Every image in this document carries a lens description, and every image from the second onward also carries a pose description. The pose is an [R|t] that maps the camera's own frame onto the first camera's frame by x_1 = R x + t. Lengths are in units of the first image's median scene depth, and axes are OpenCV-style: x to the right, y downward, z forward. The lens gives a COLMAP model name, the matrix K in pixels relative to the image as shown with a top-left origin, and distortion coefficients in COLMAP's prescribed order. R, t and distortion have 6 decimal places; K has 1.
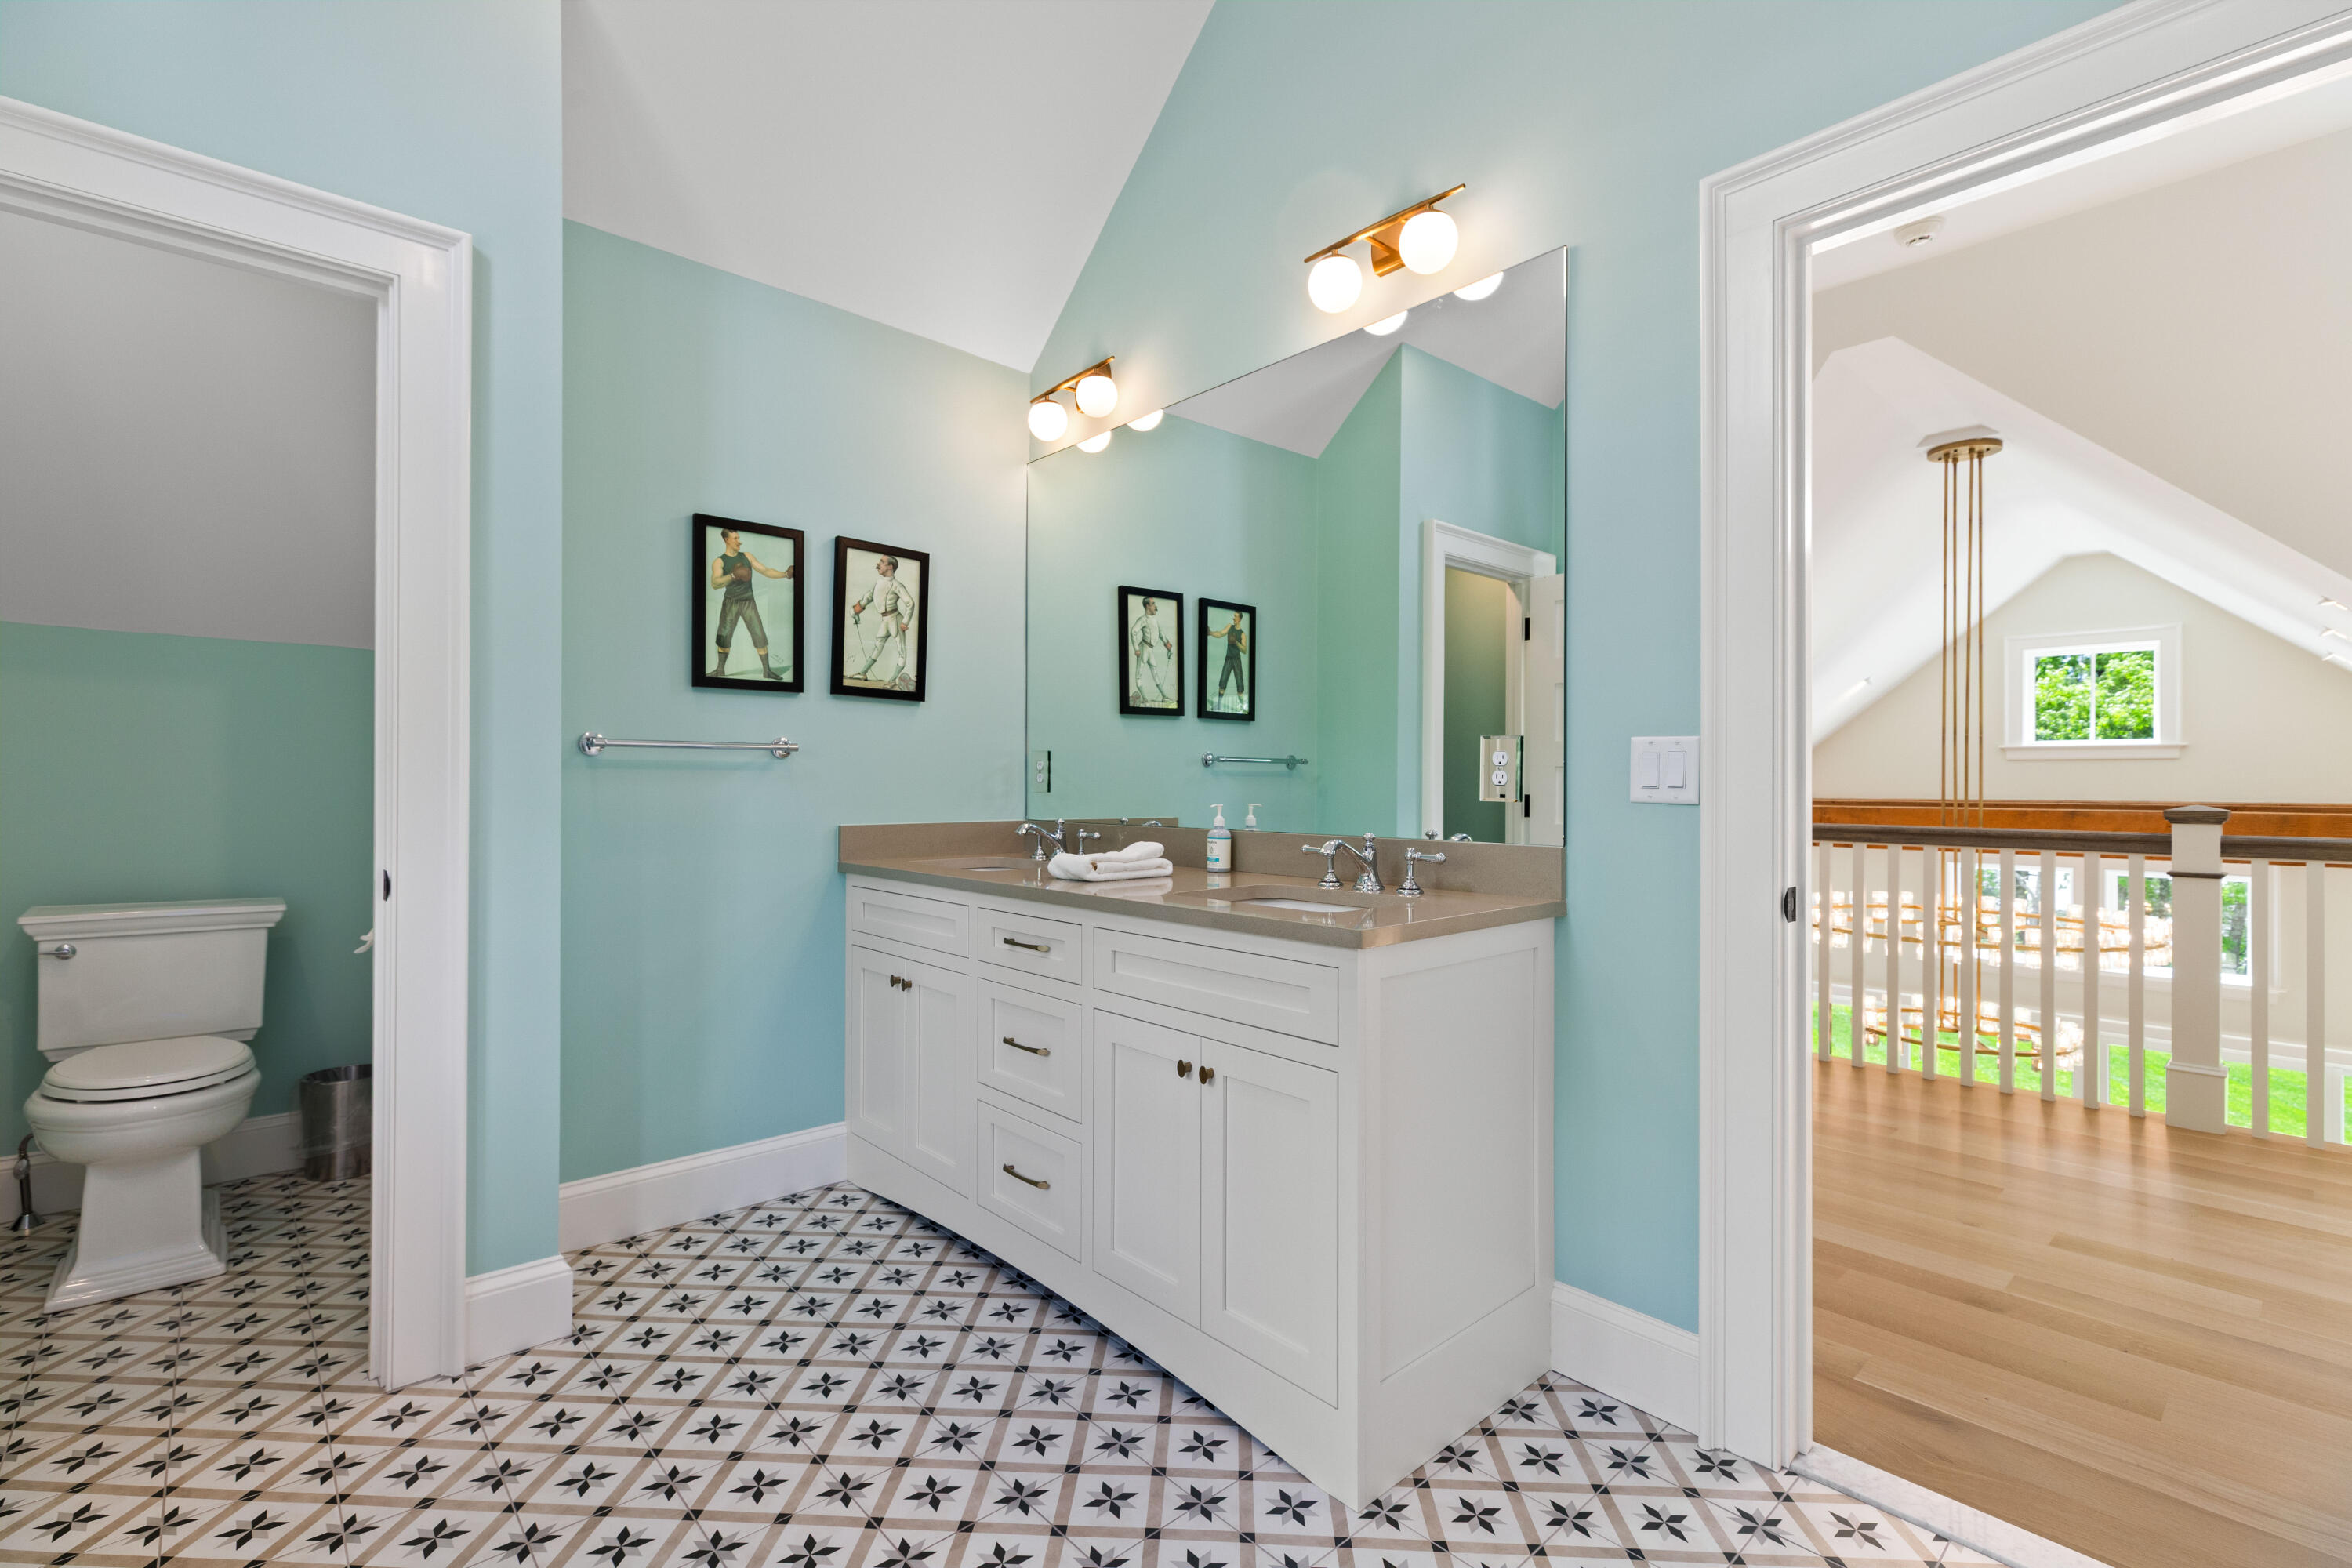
lens RADIAL K [[1055.7, 0, 1181.8], [0, 1055.7, 786.7], [0, 0, 1]] dist [-0.000501, 0.000967]
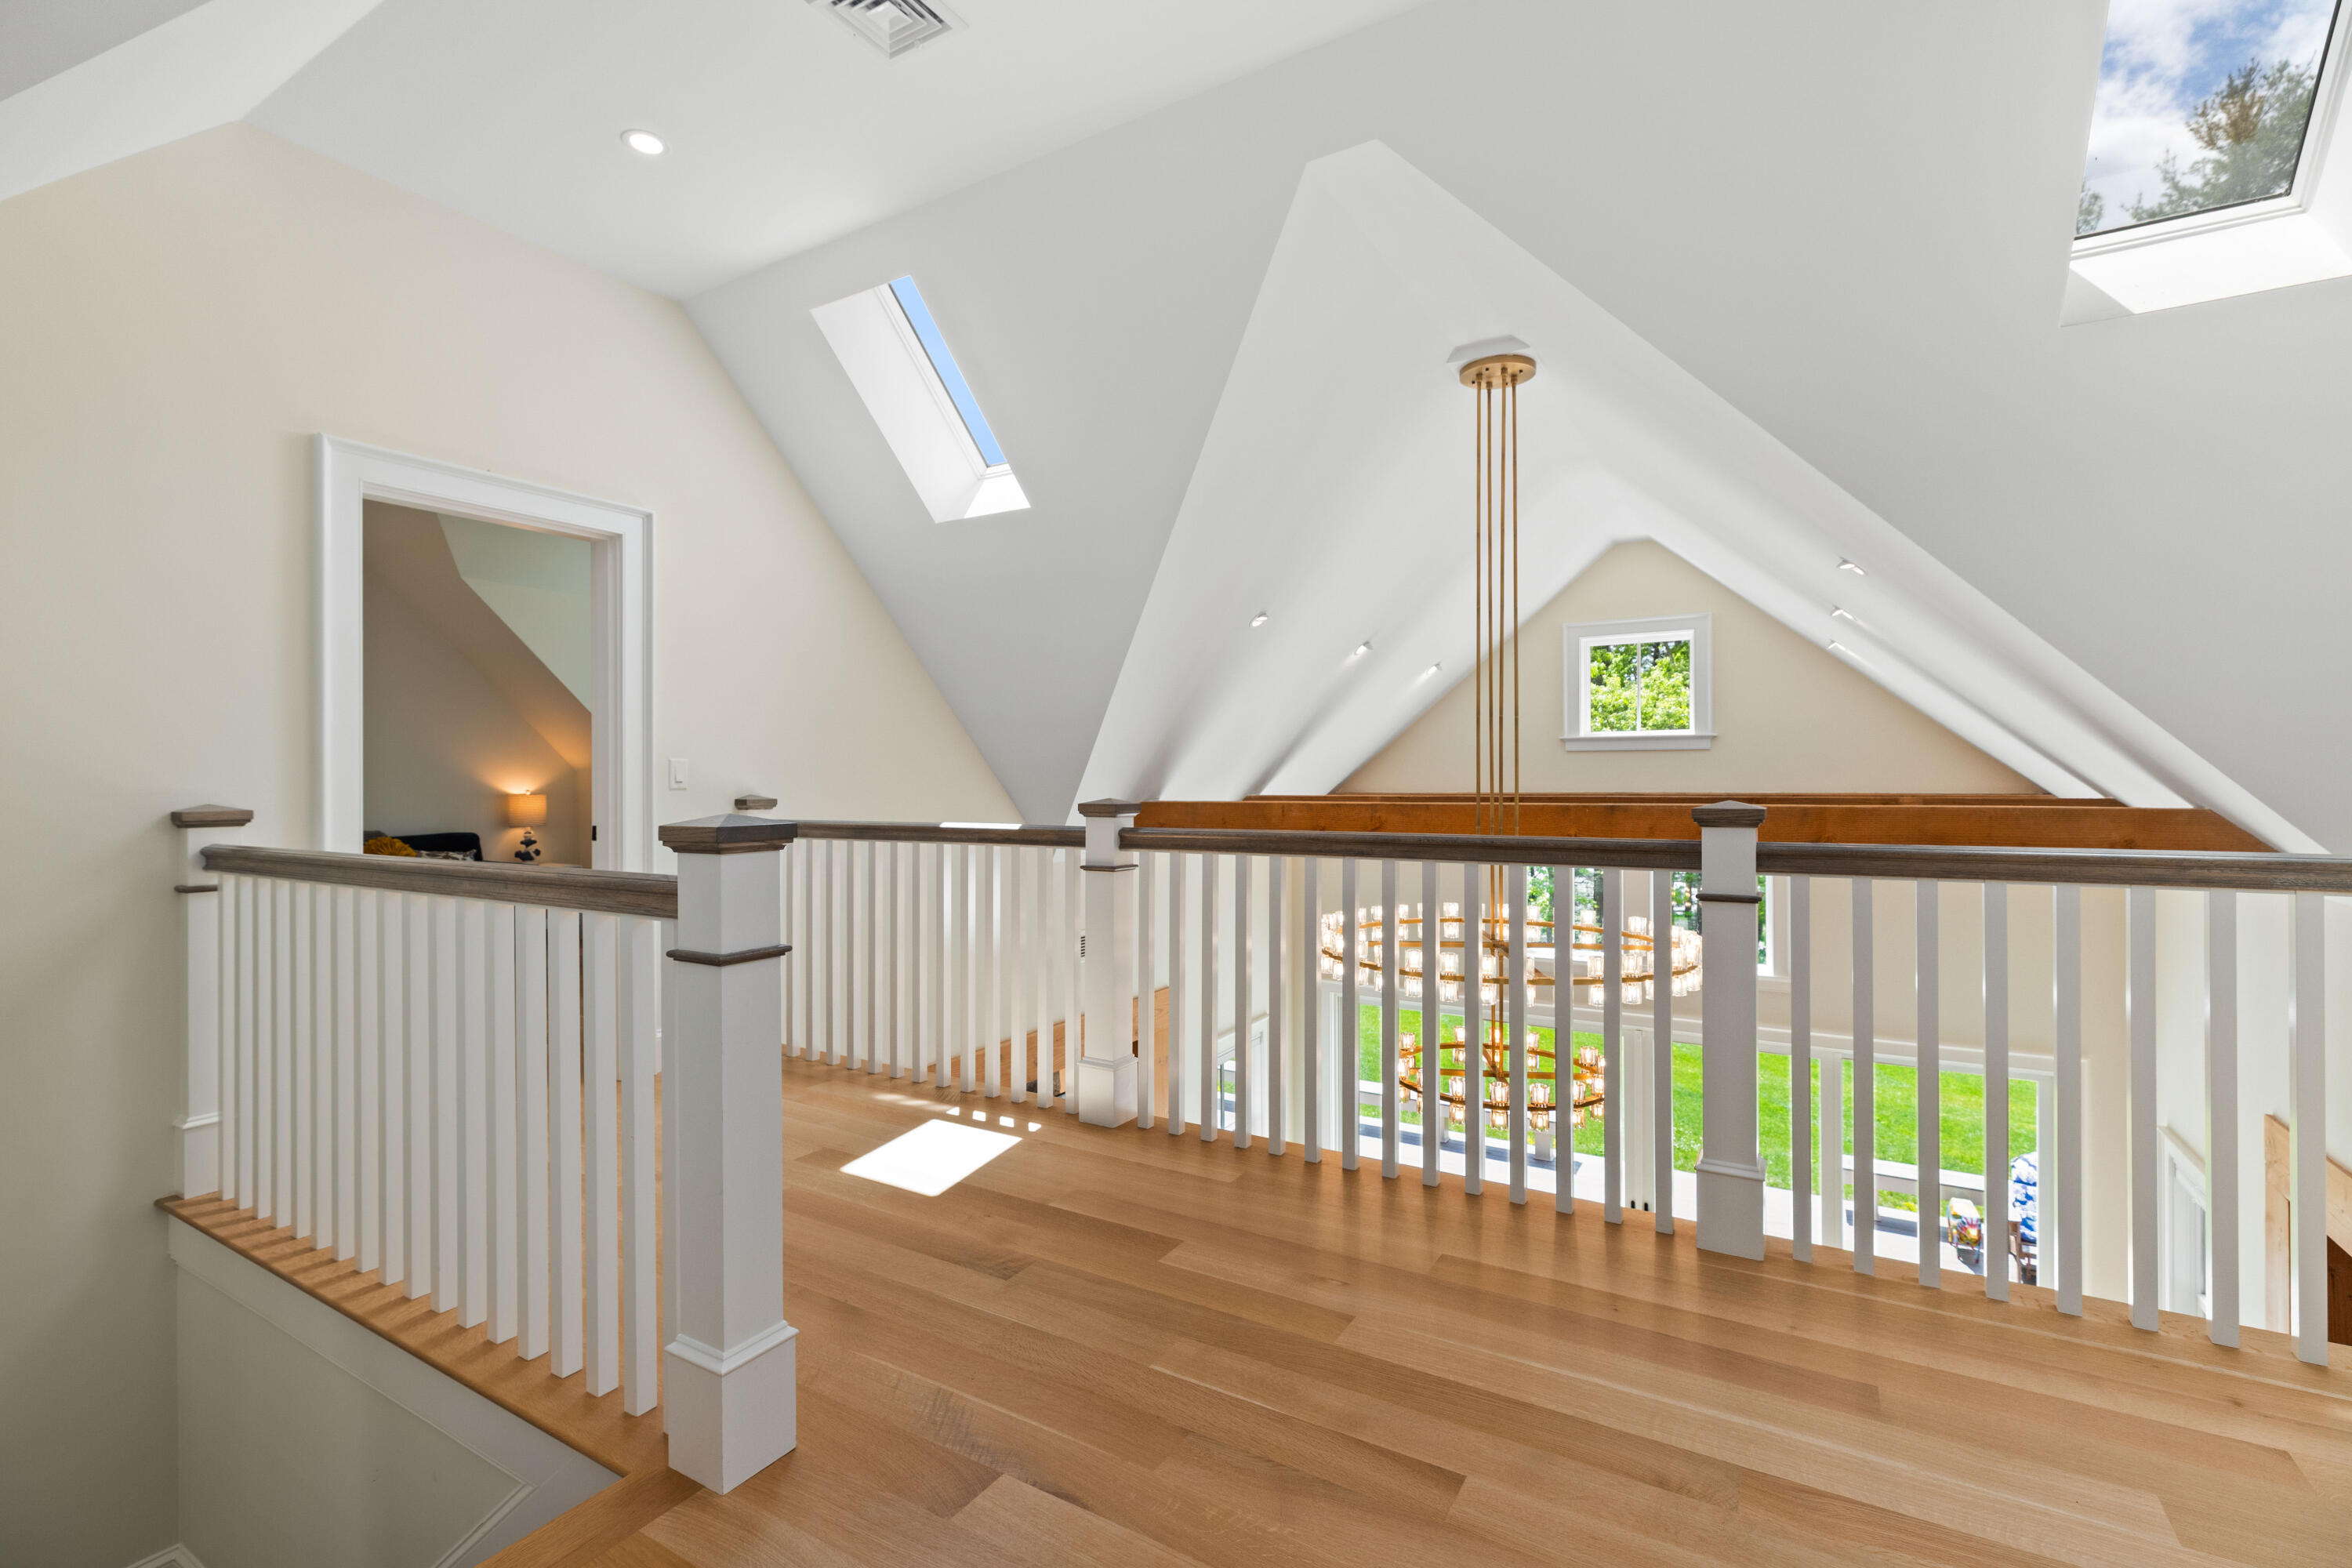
lens RADIAL K [[1055.7, 0, 1173.2], [0, 1055.7, 782.2], [0, 0, 1]] dist [-0.000501, 0.000967]
pose [[0.959257, -0.004228, 0.282505, 0.262763], [0.004138, 0.999991, 0.000915, 0.002115], [-0.282506, 0.000291, 0.959265, 0.277830]]
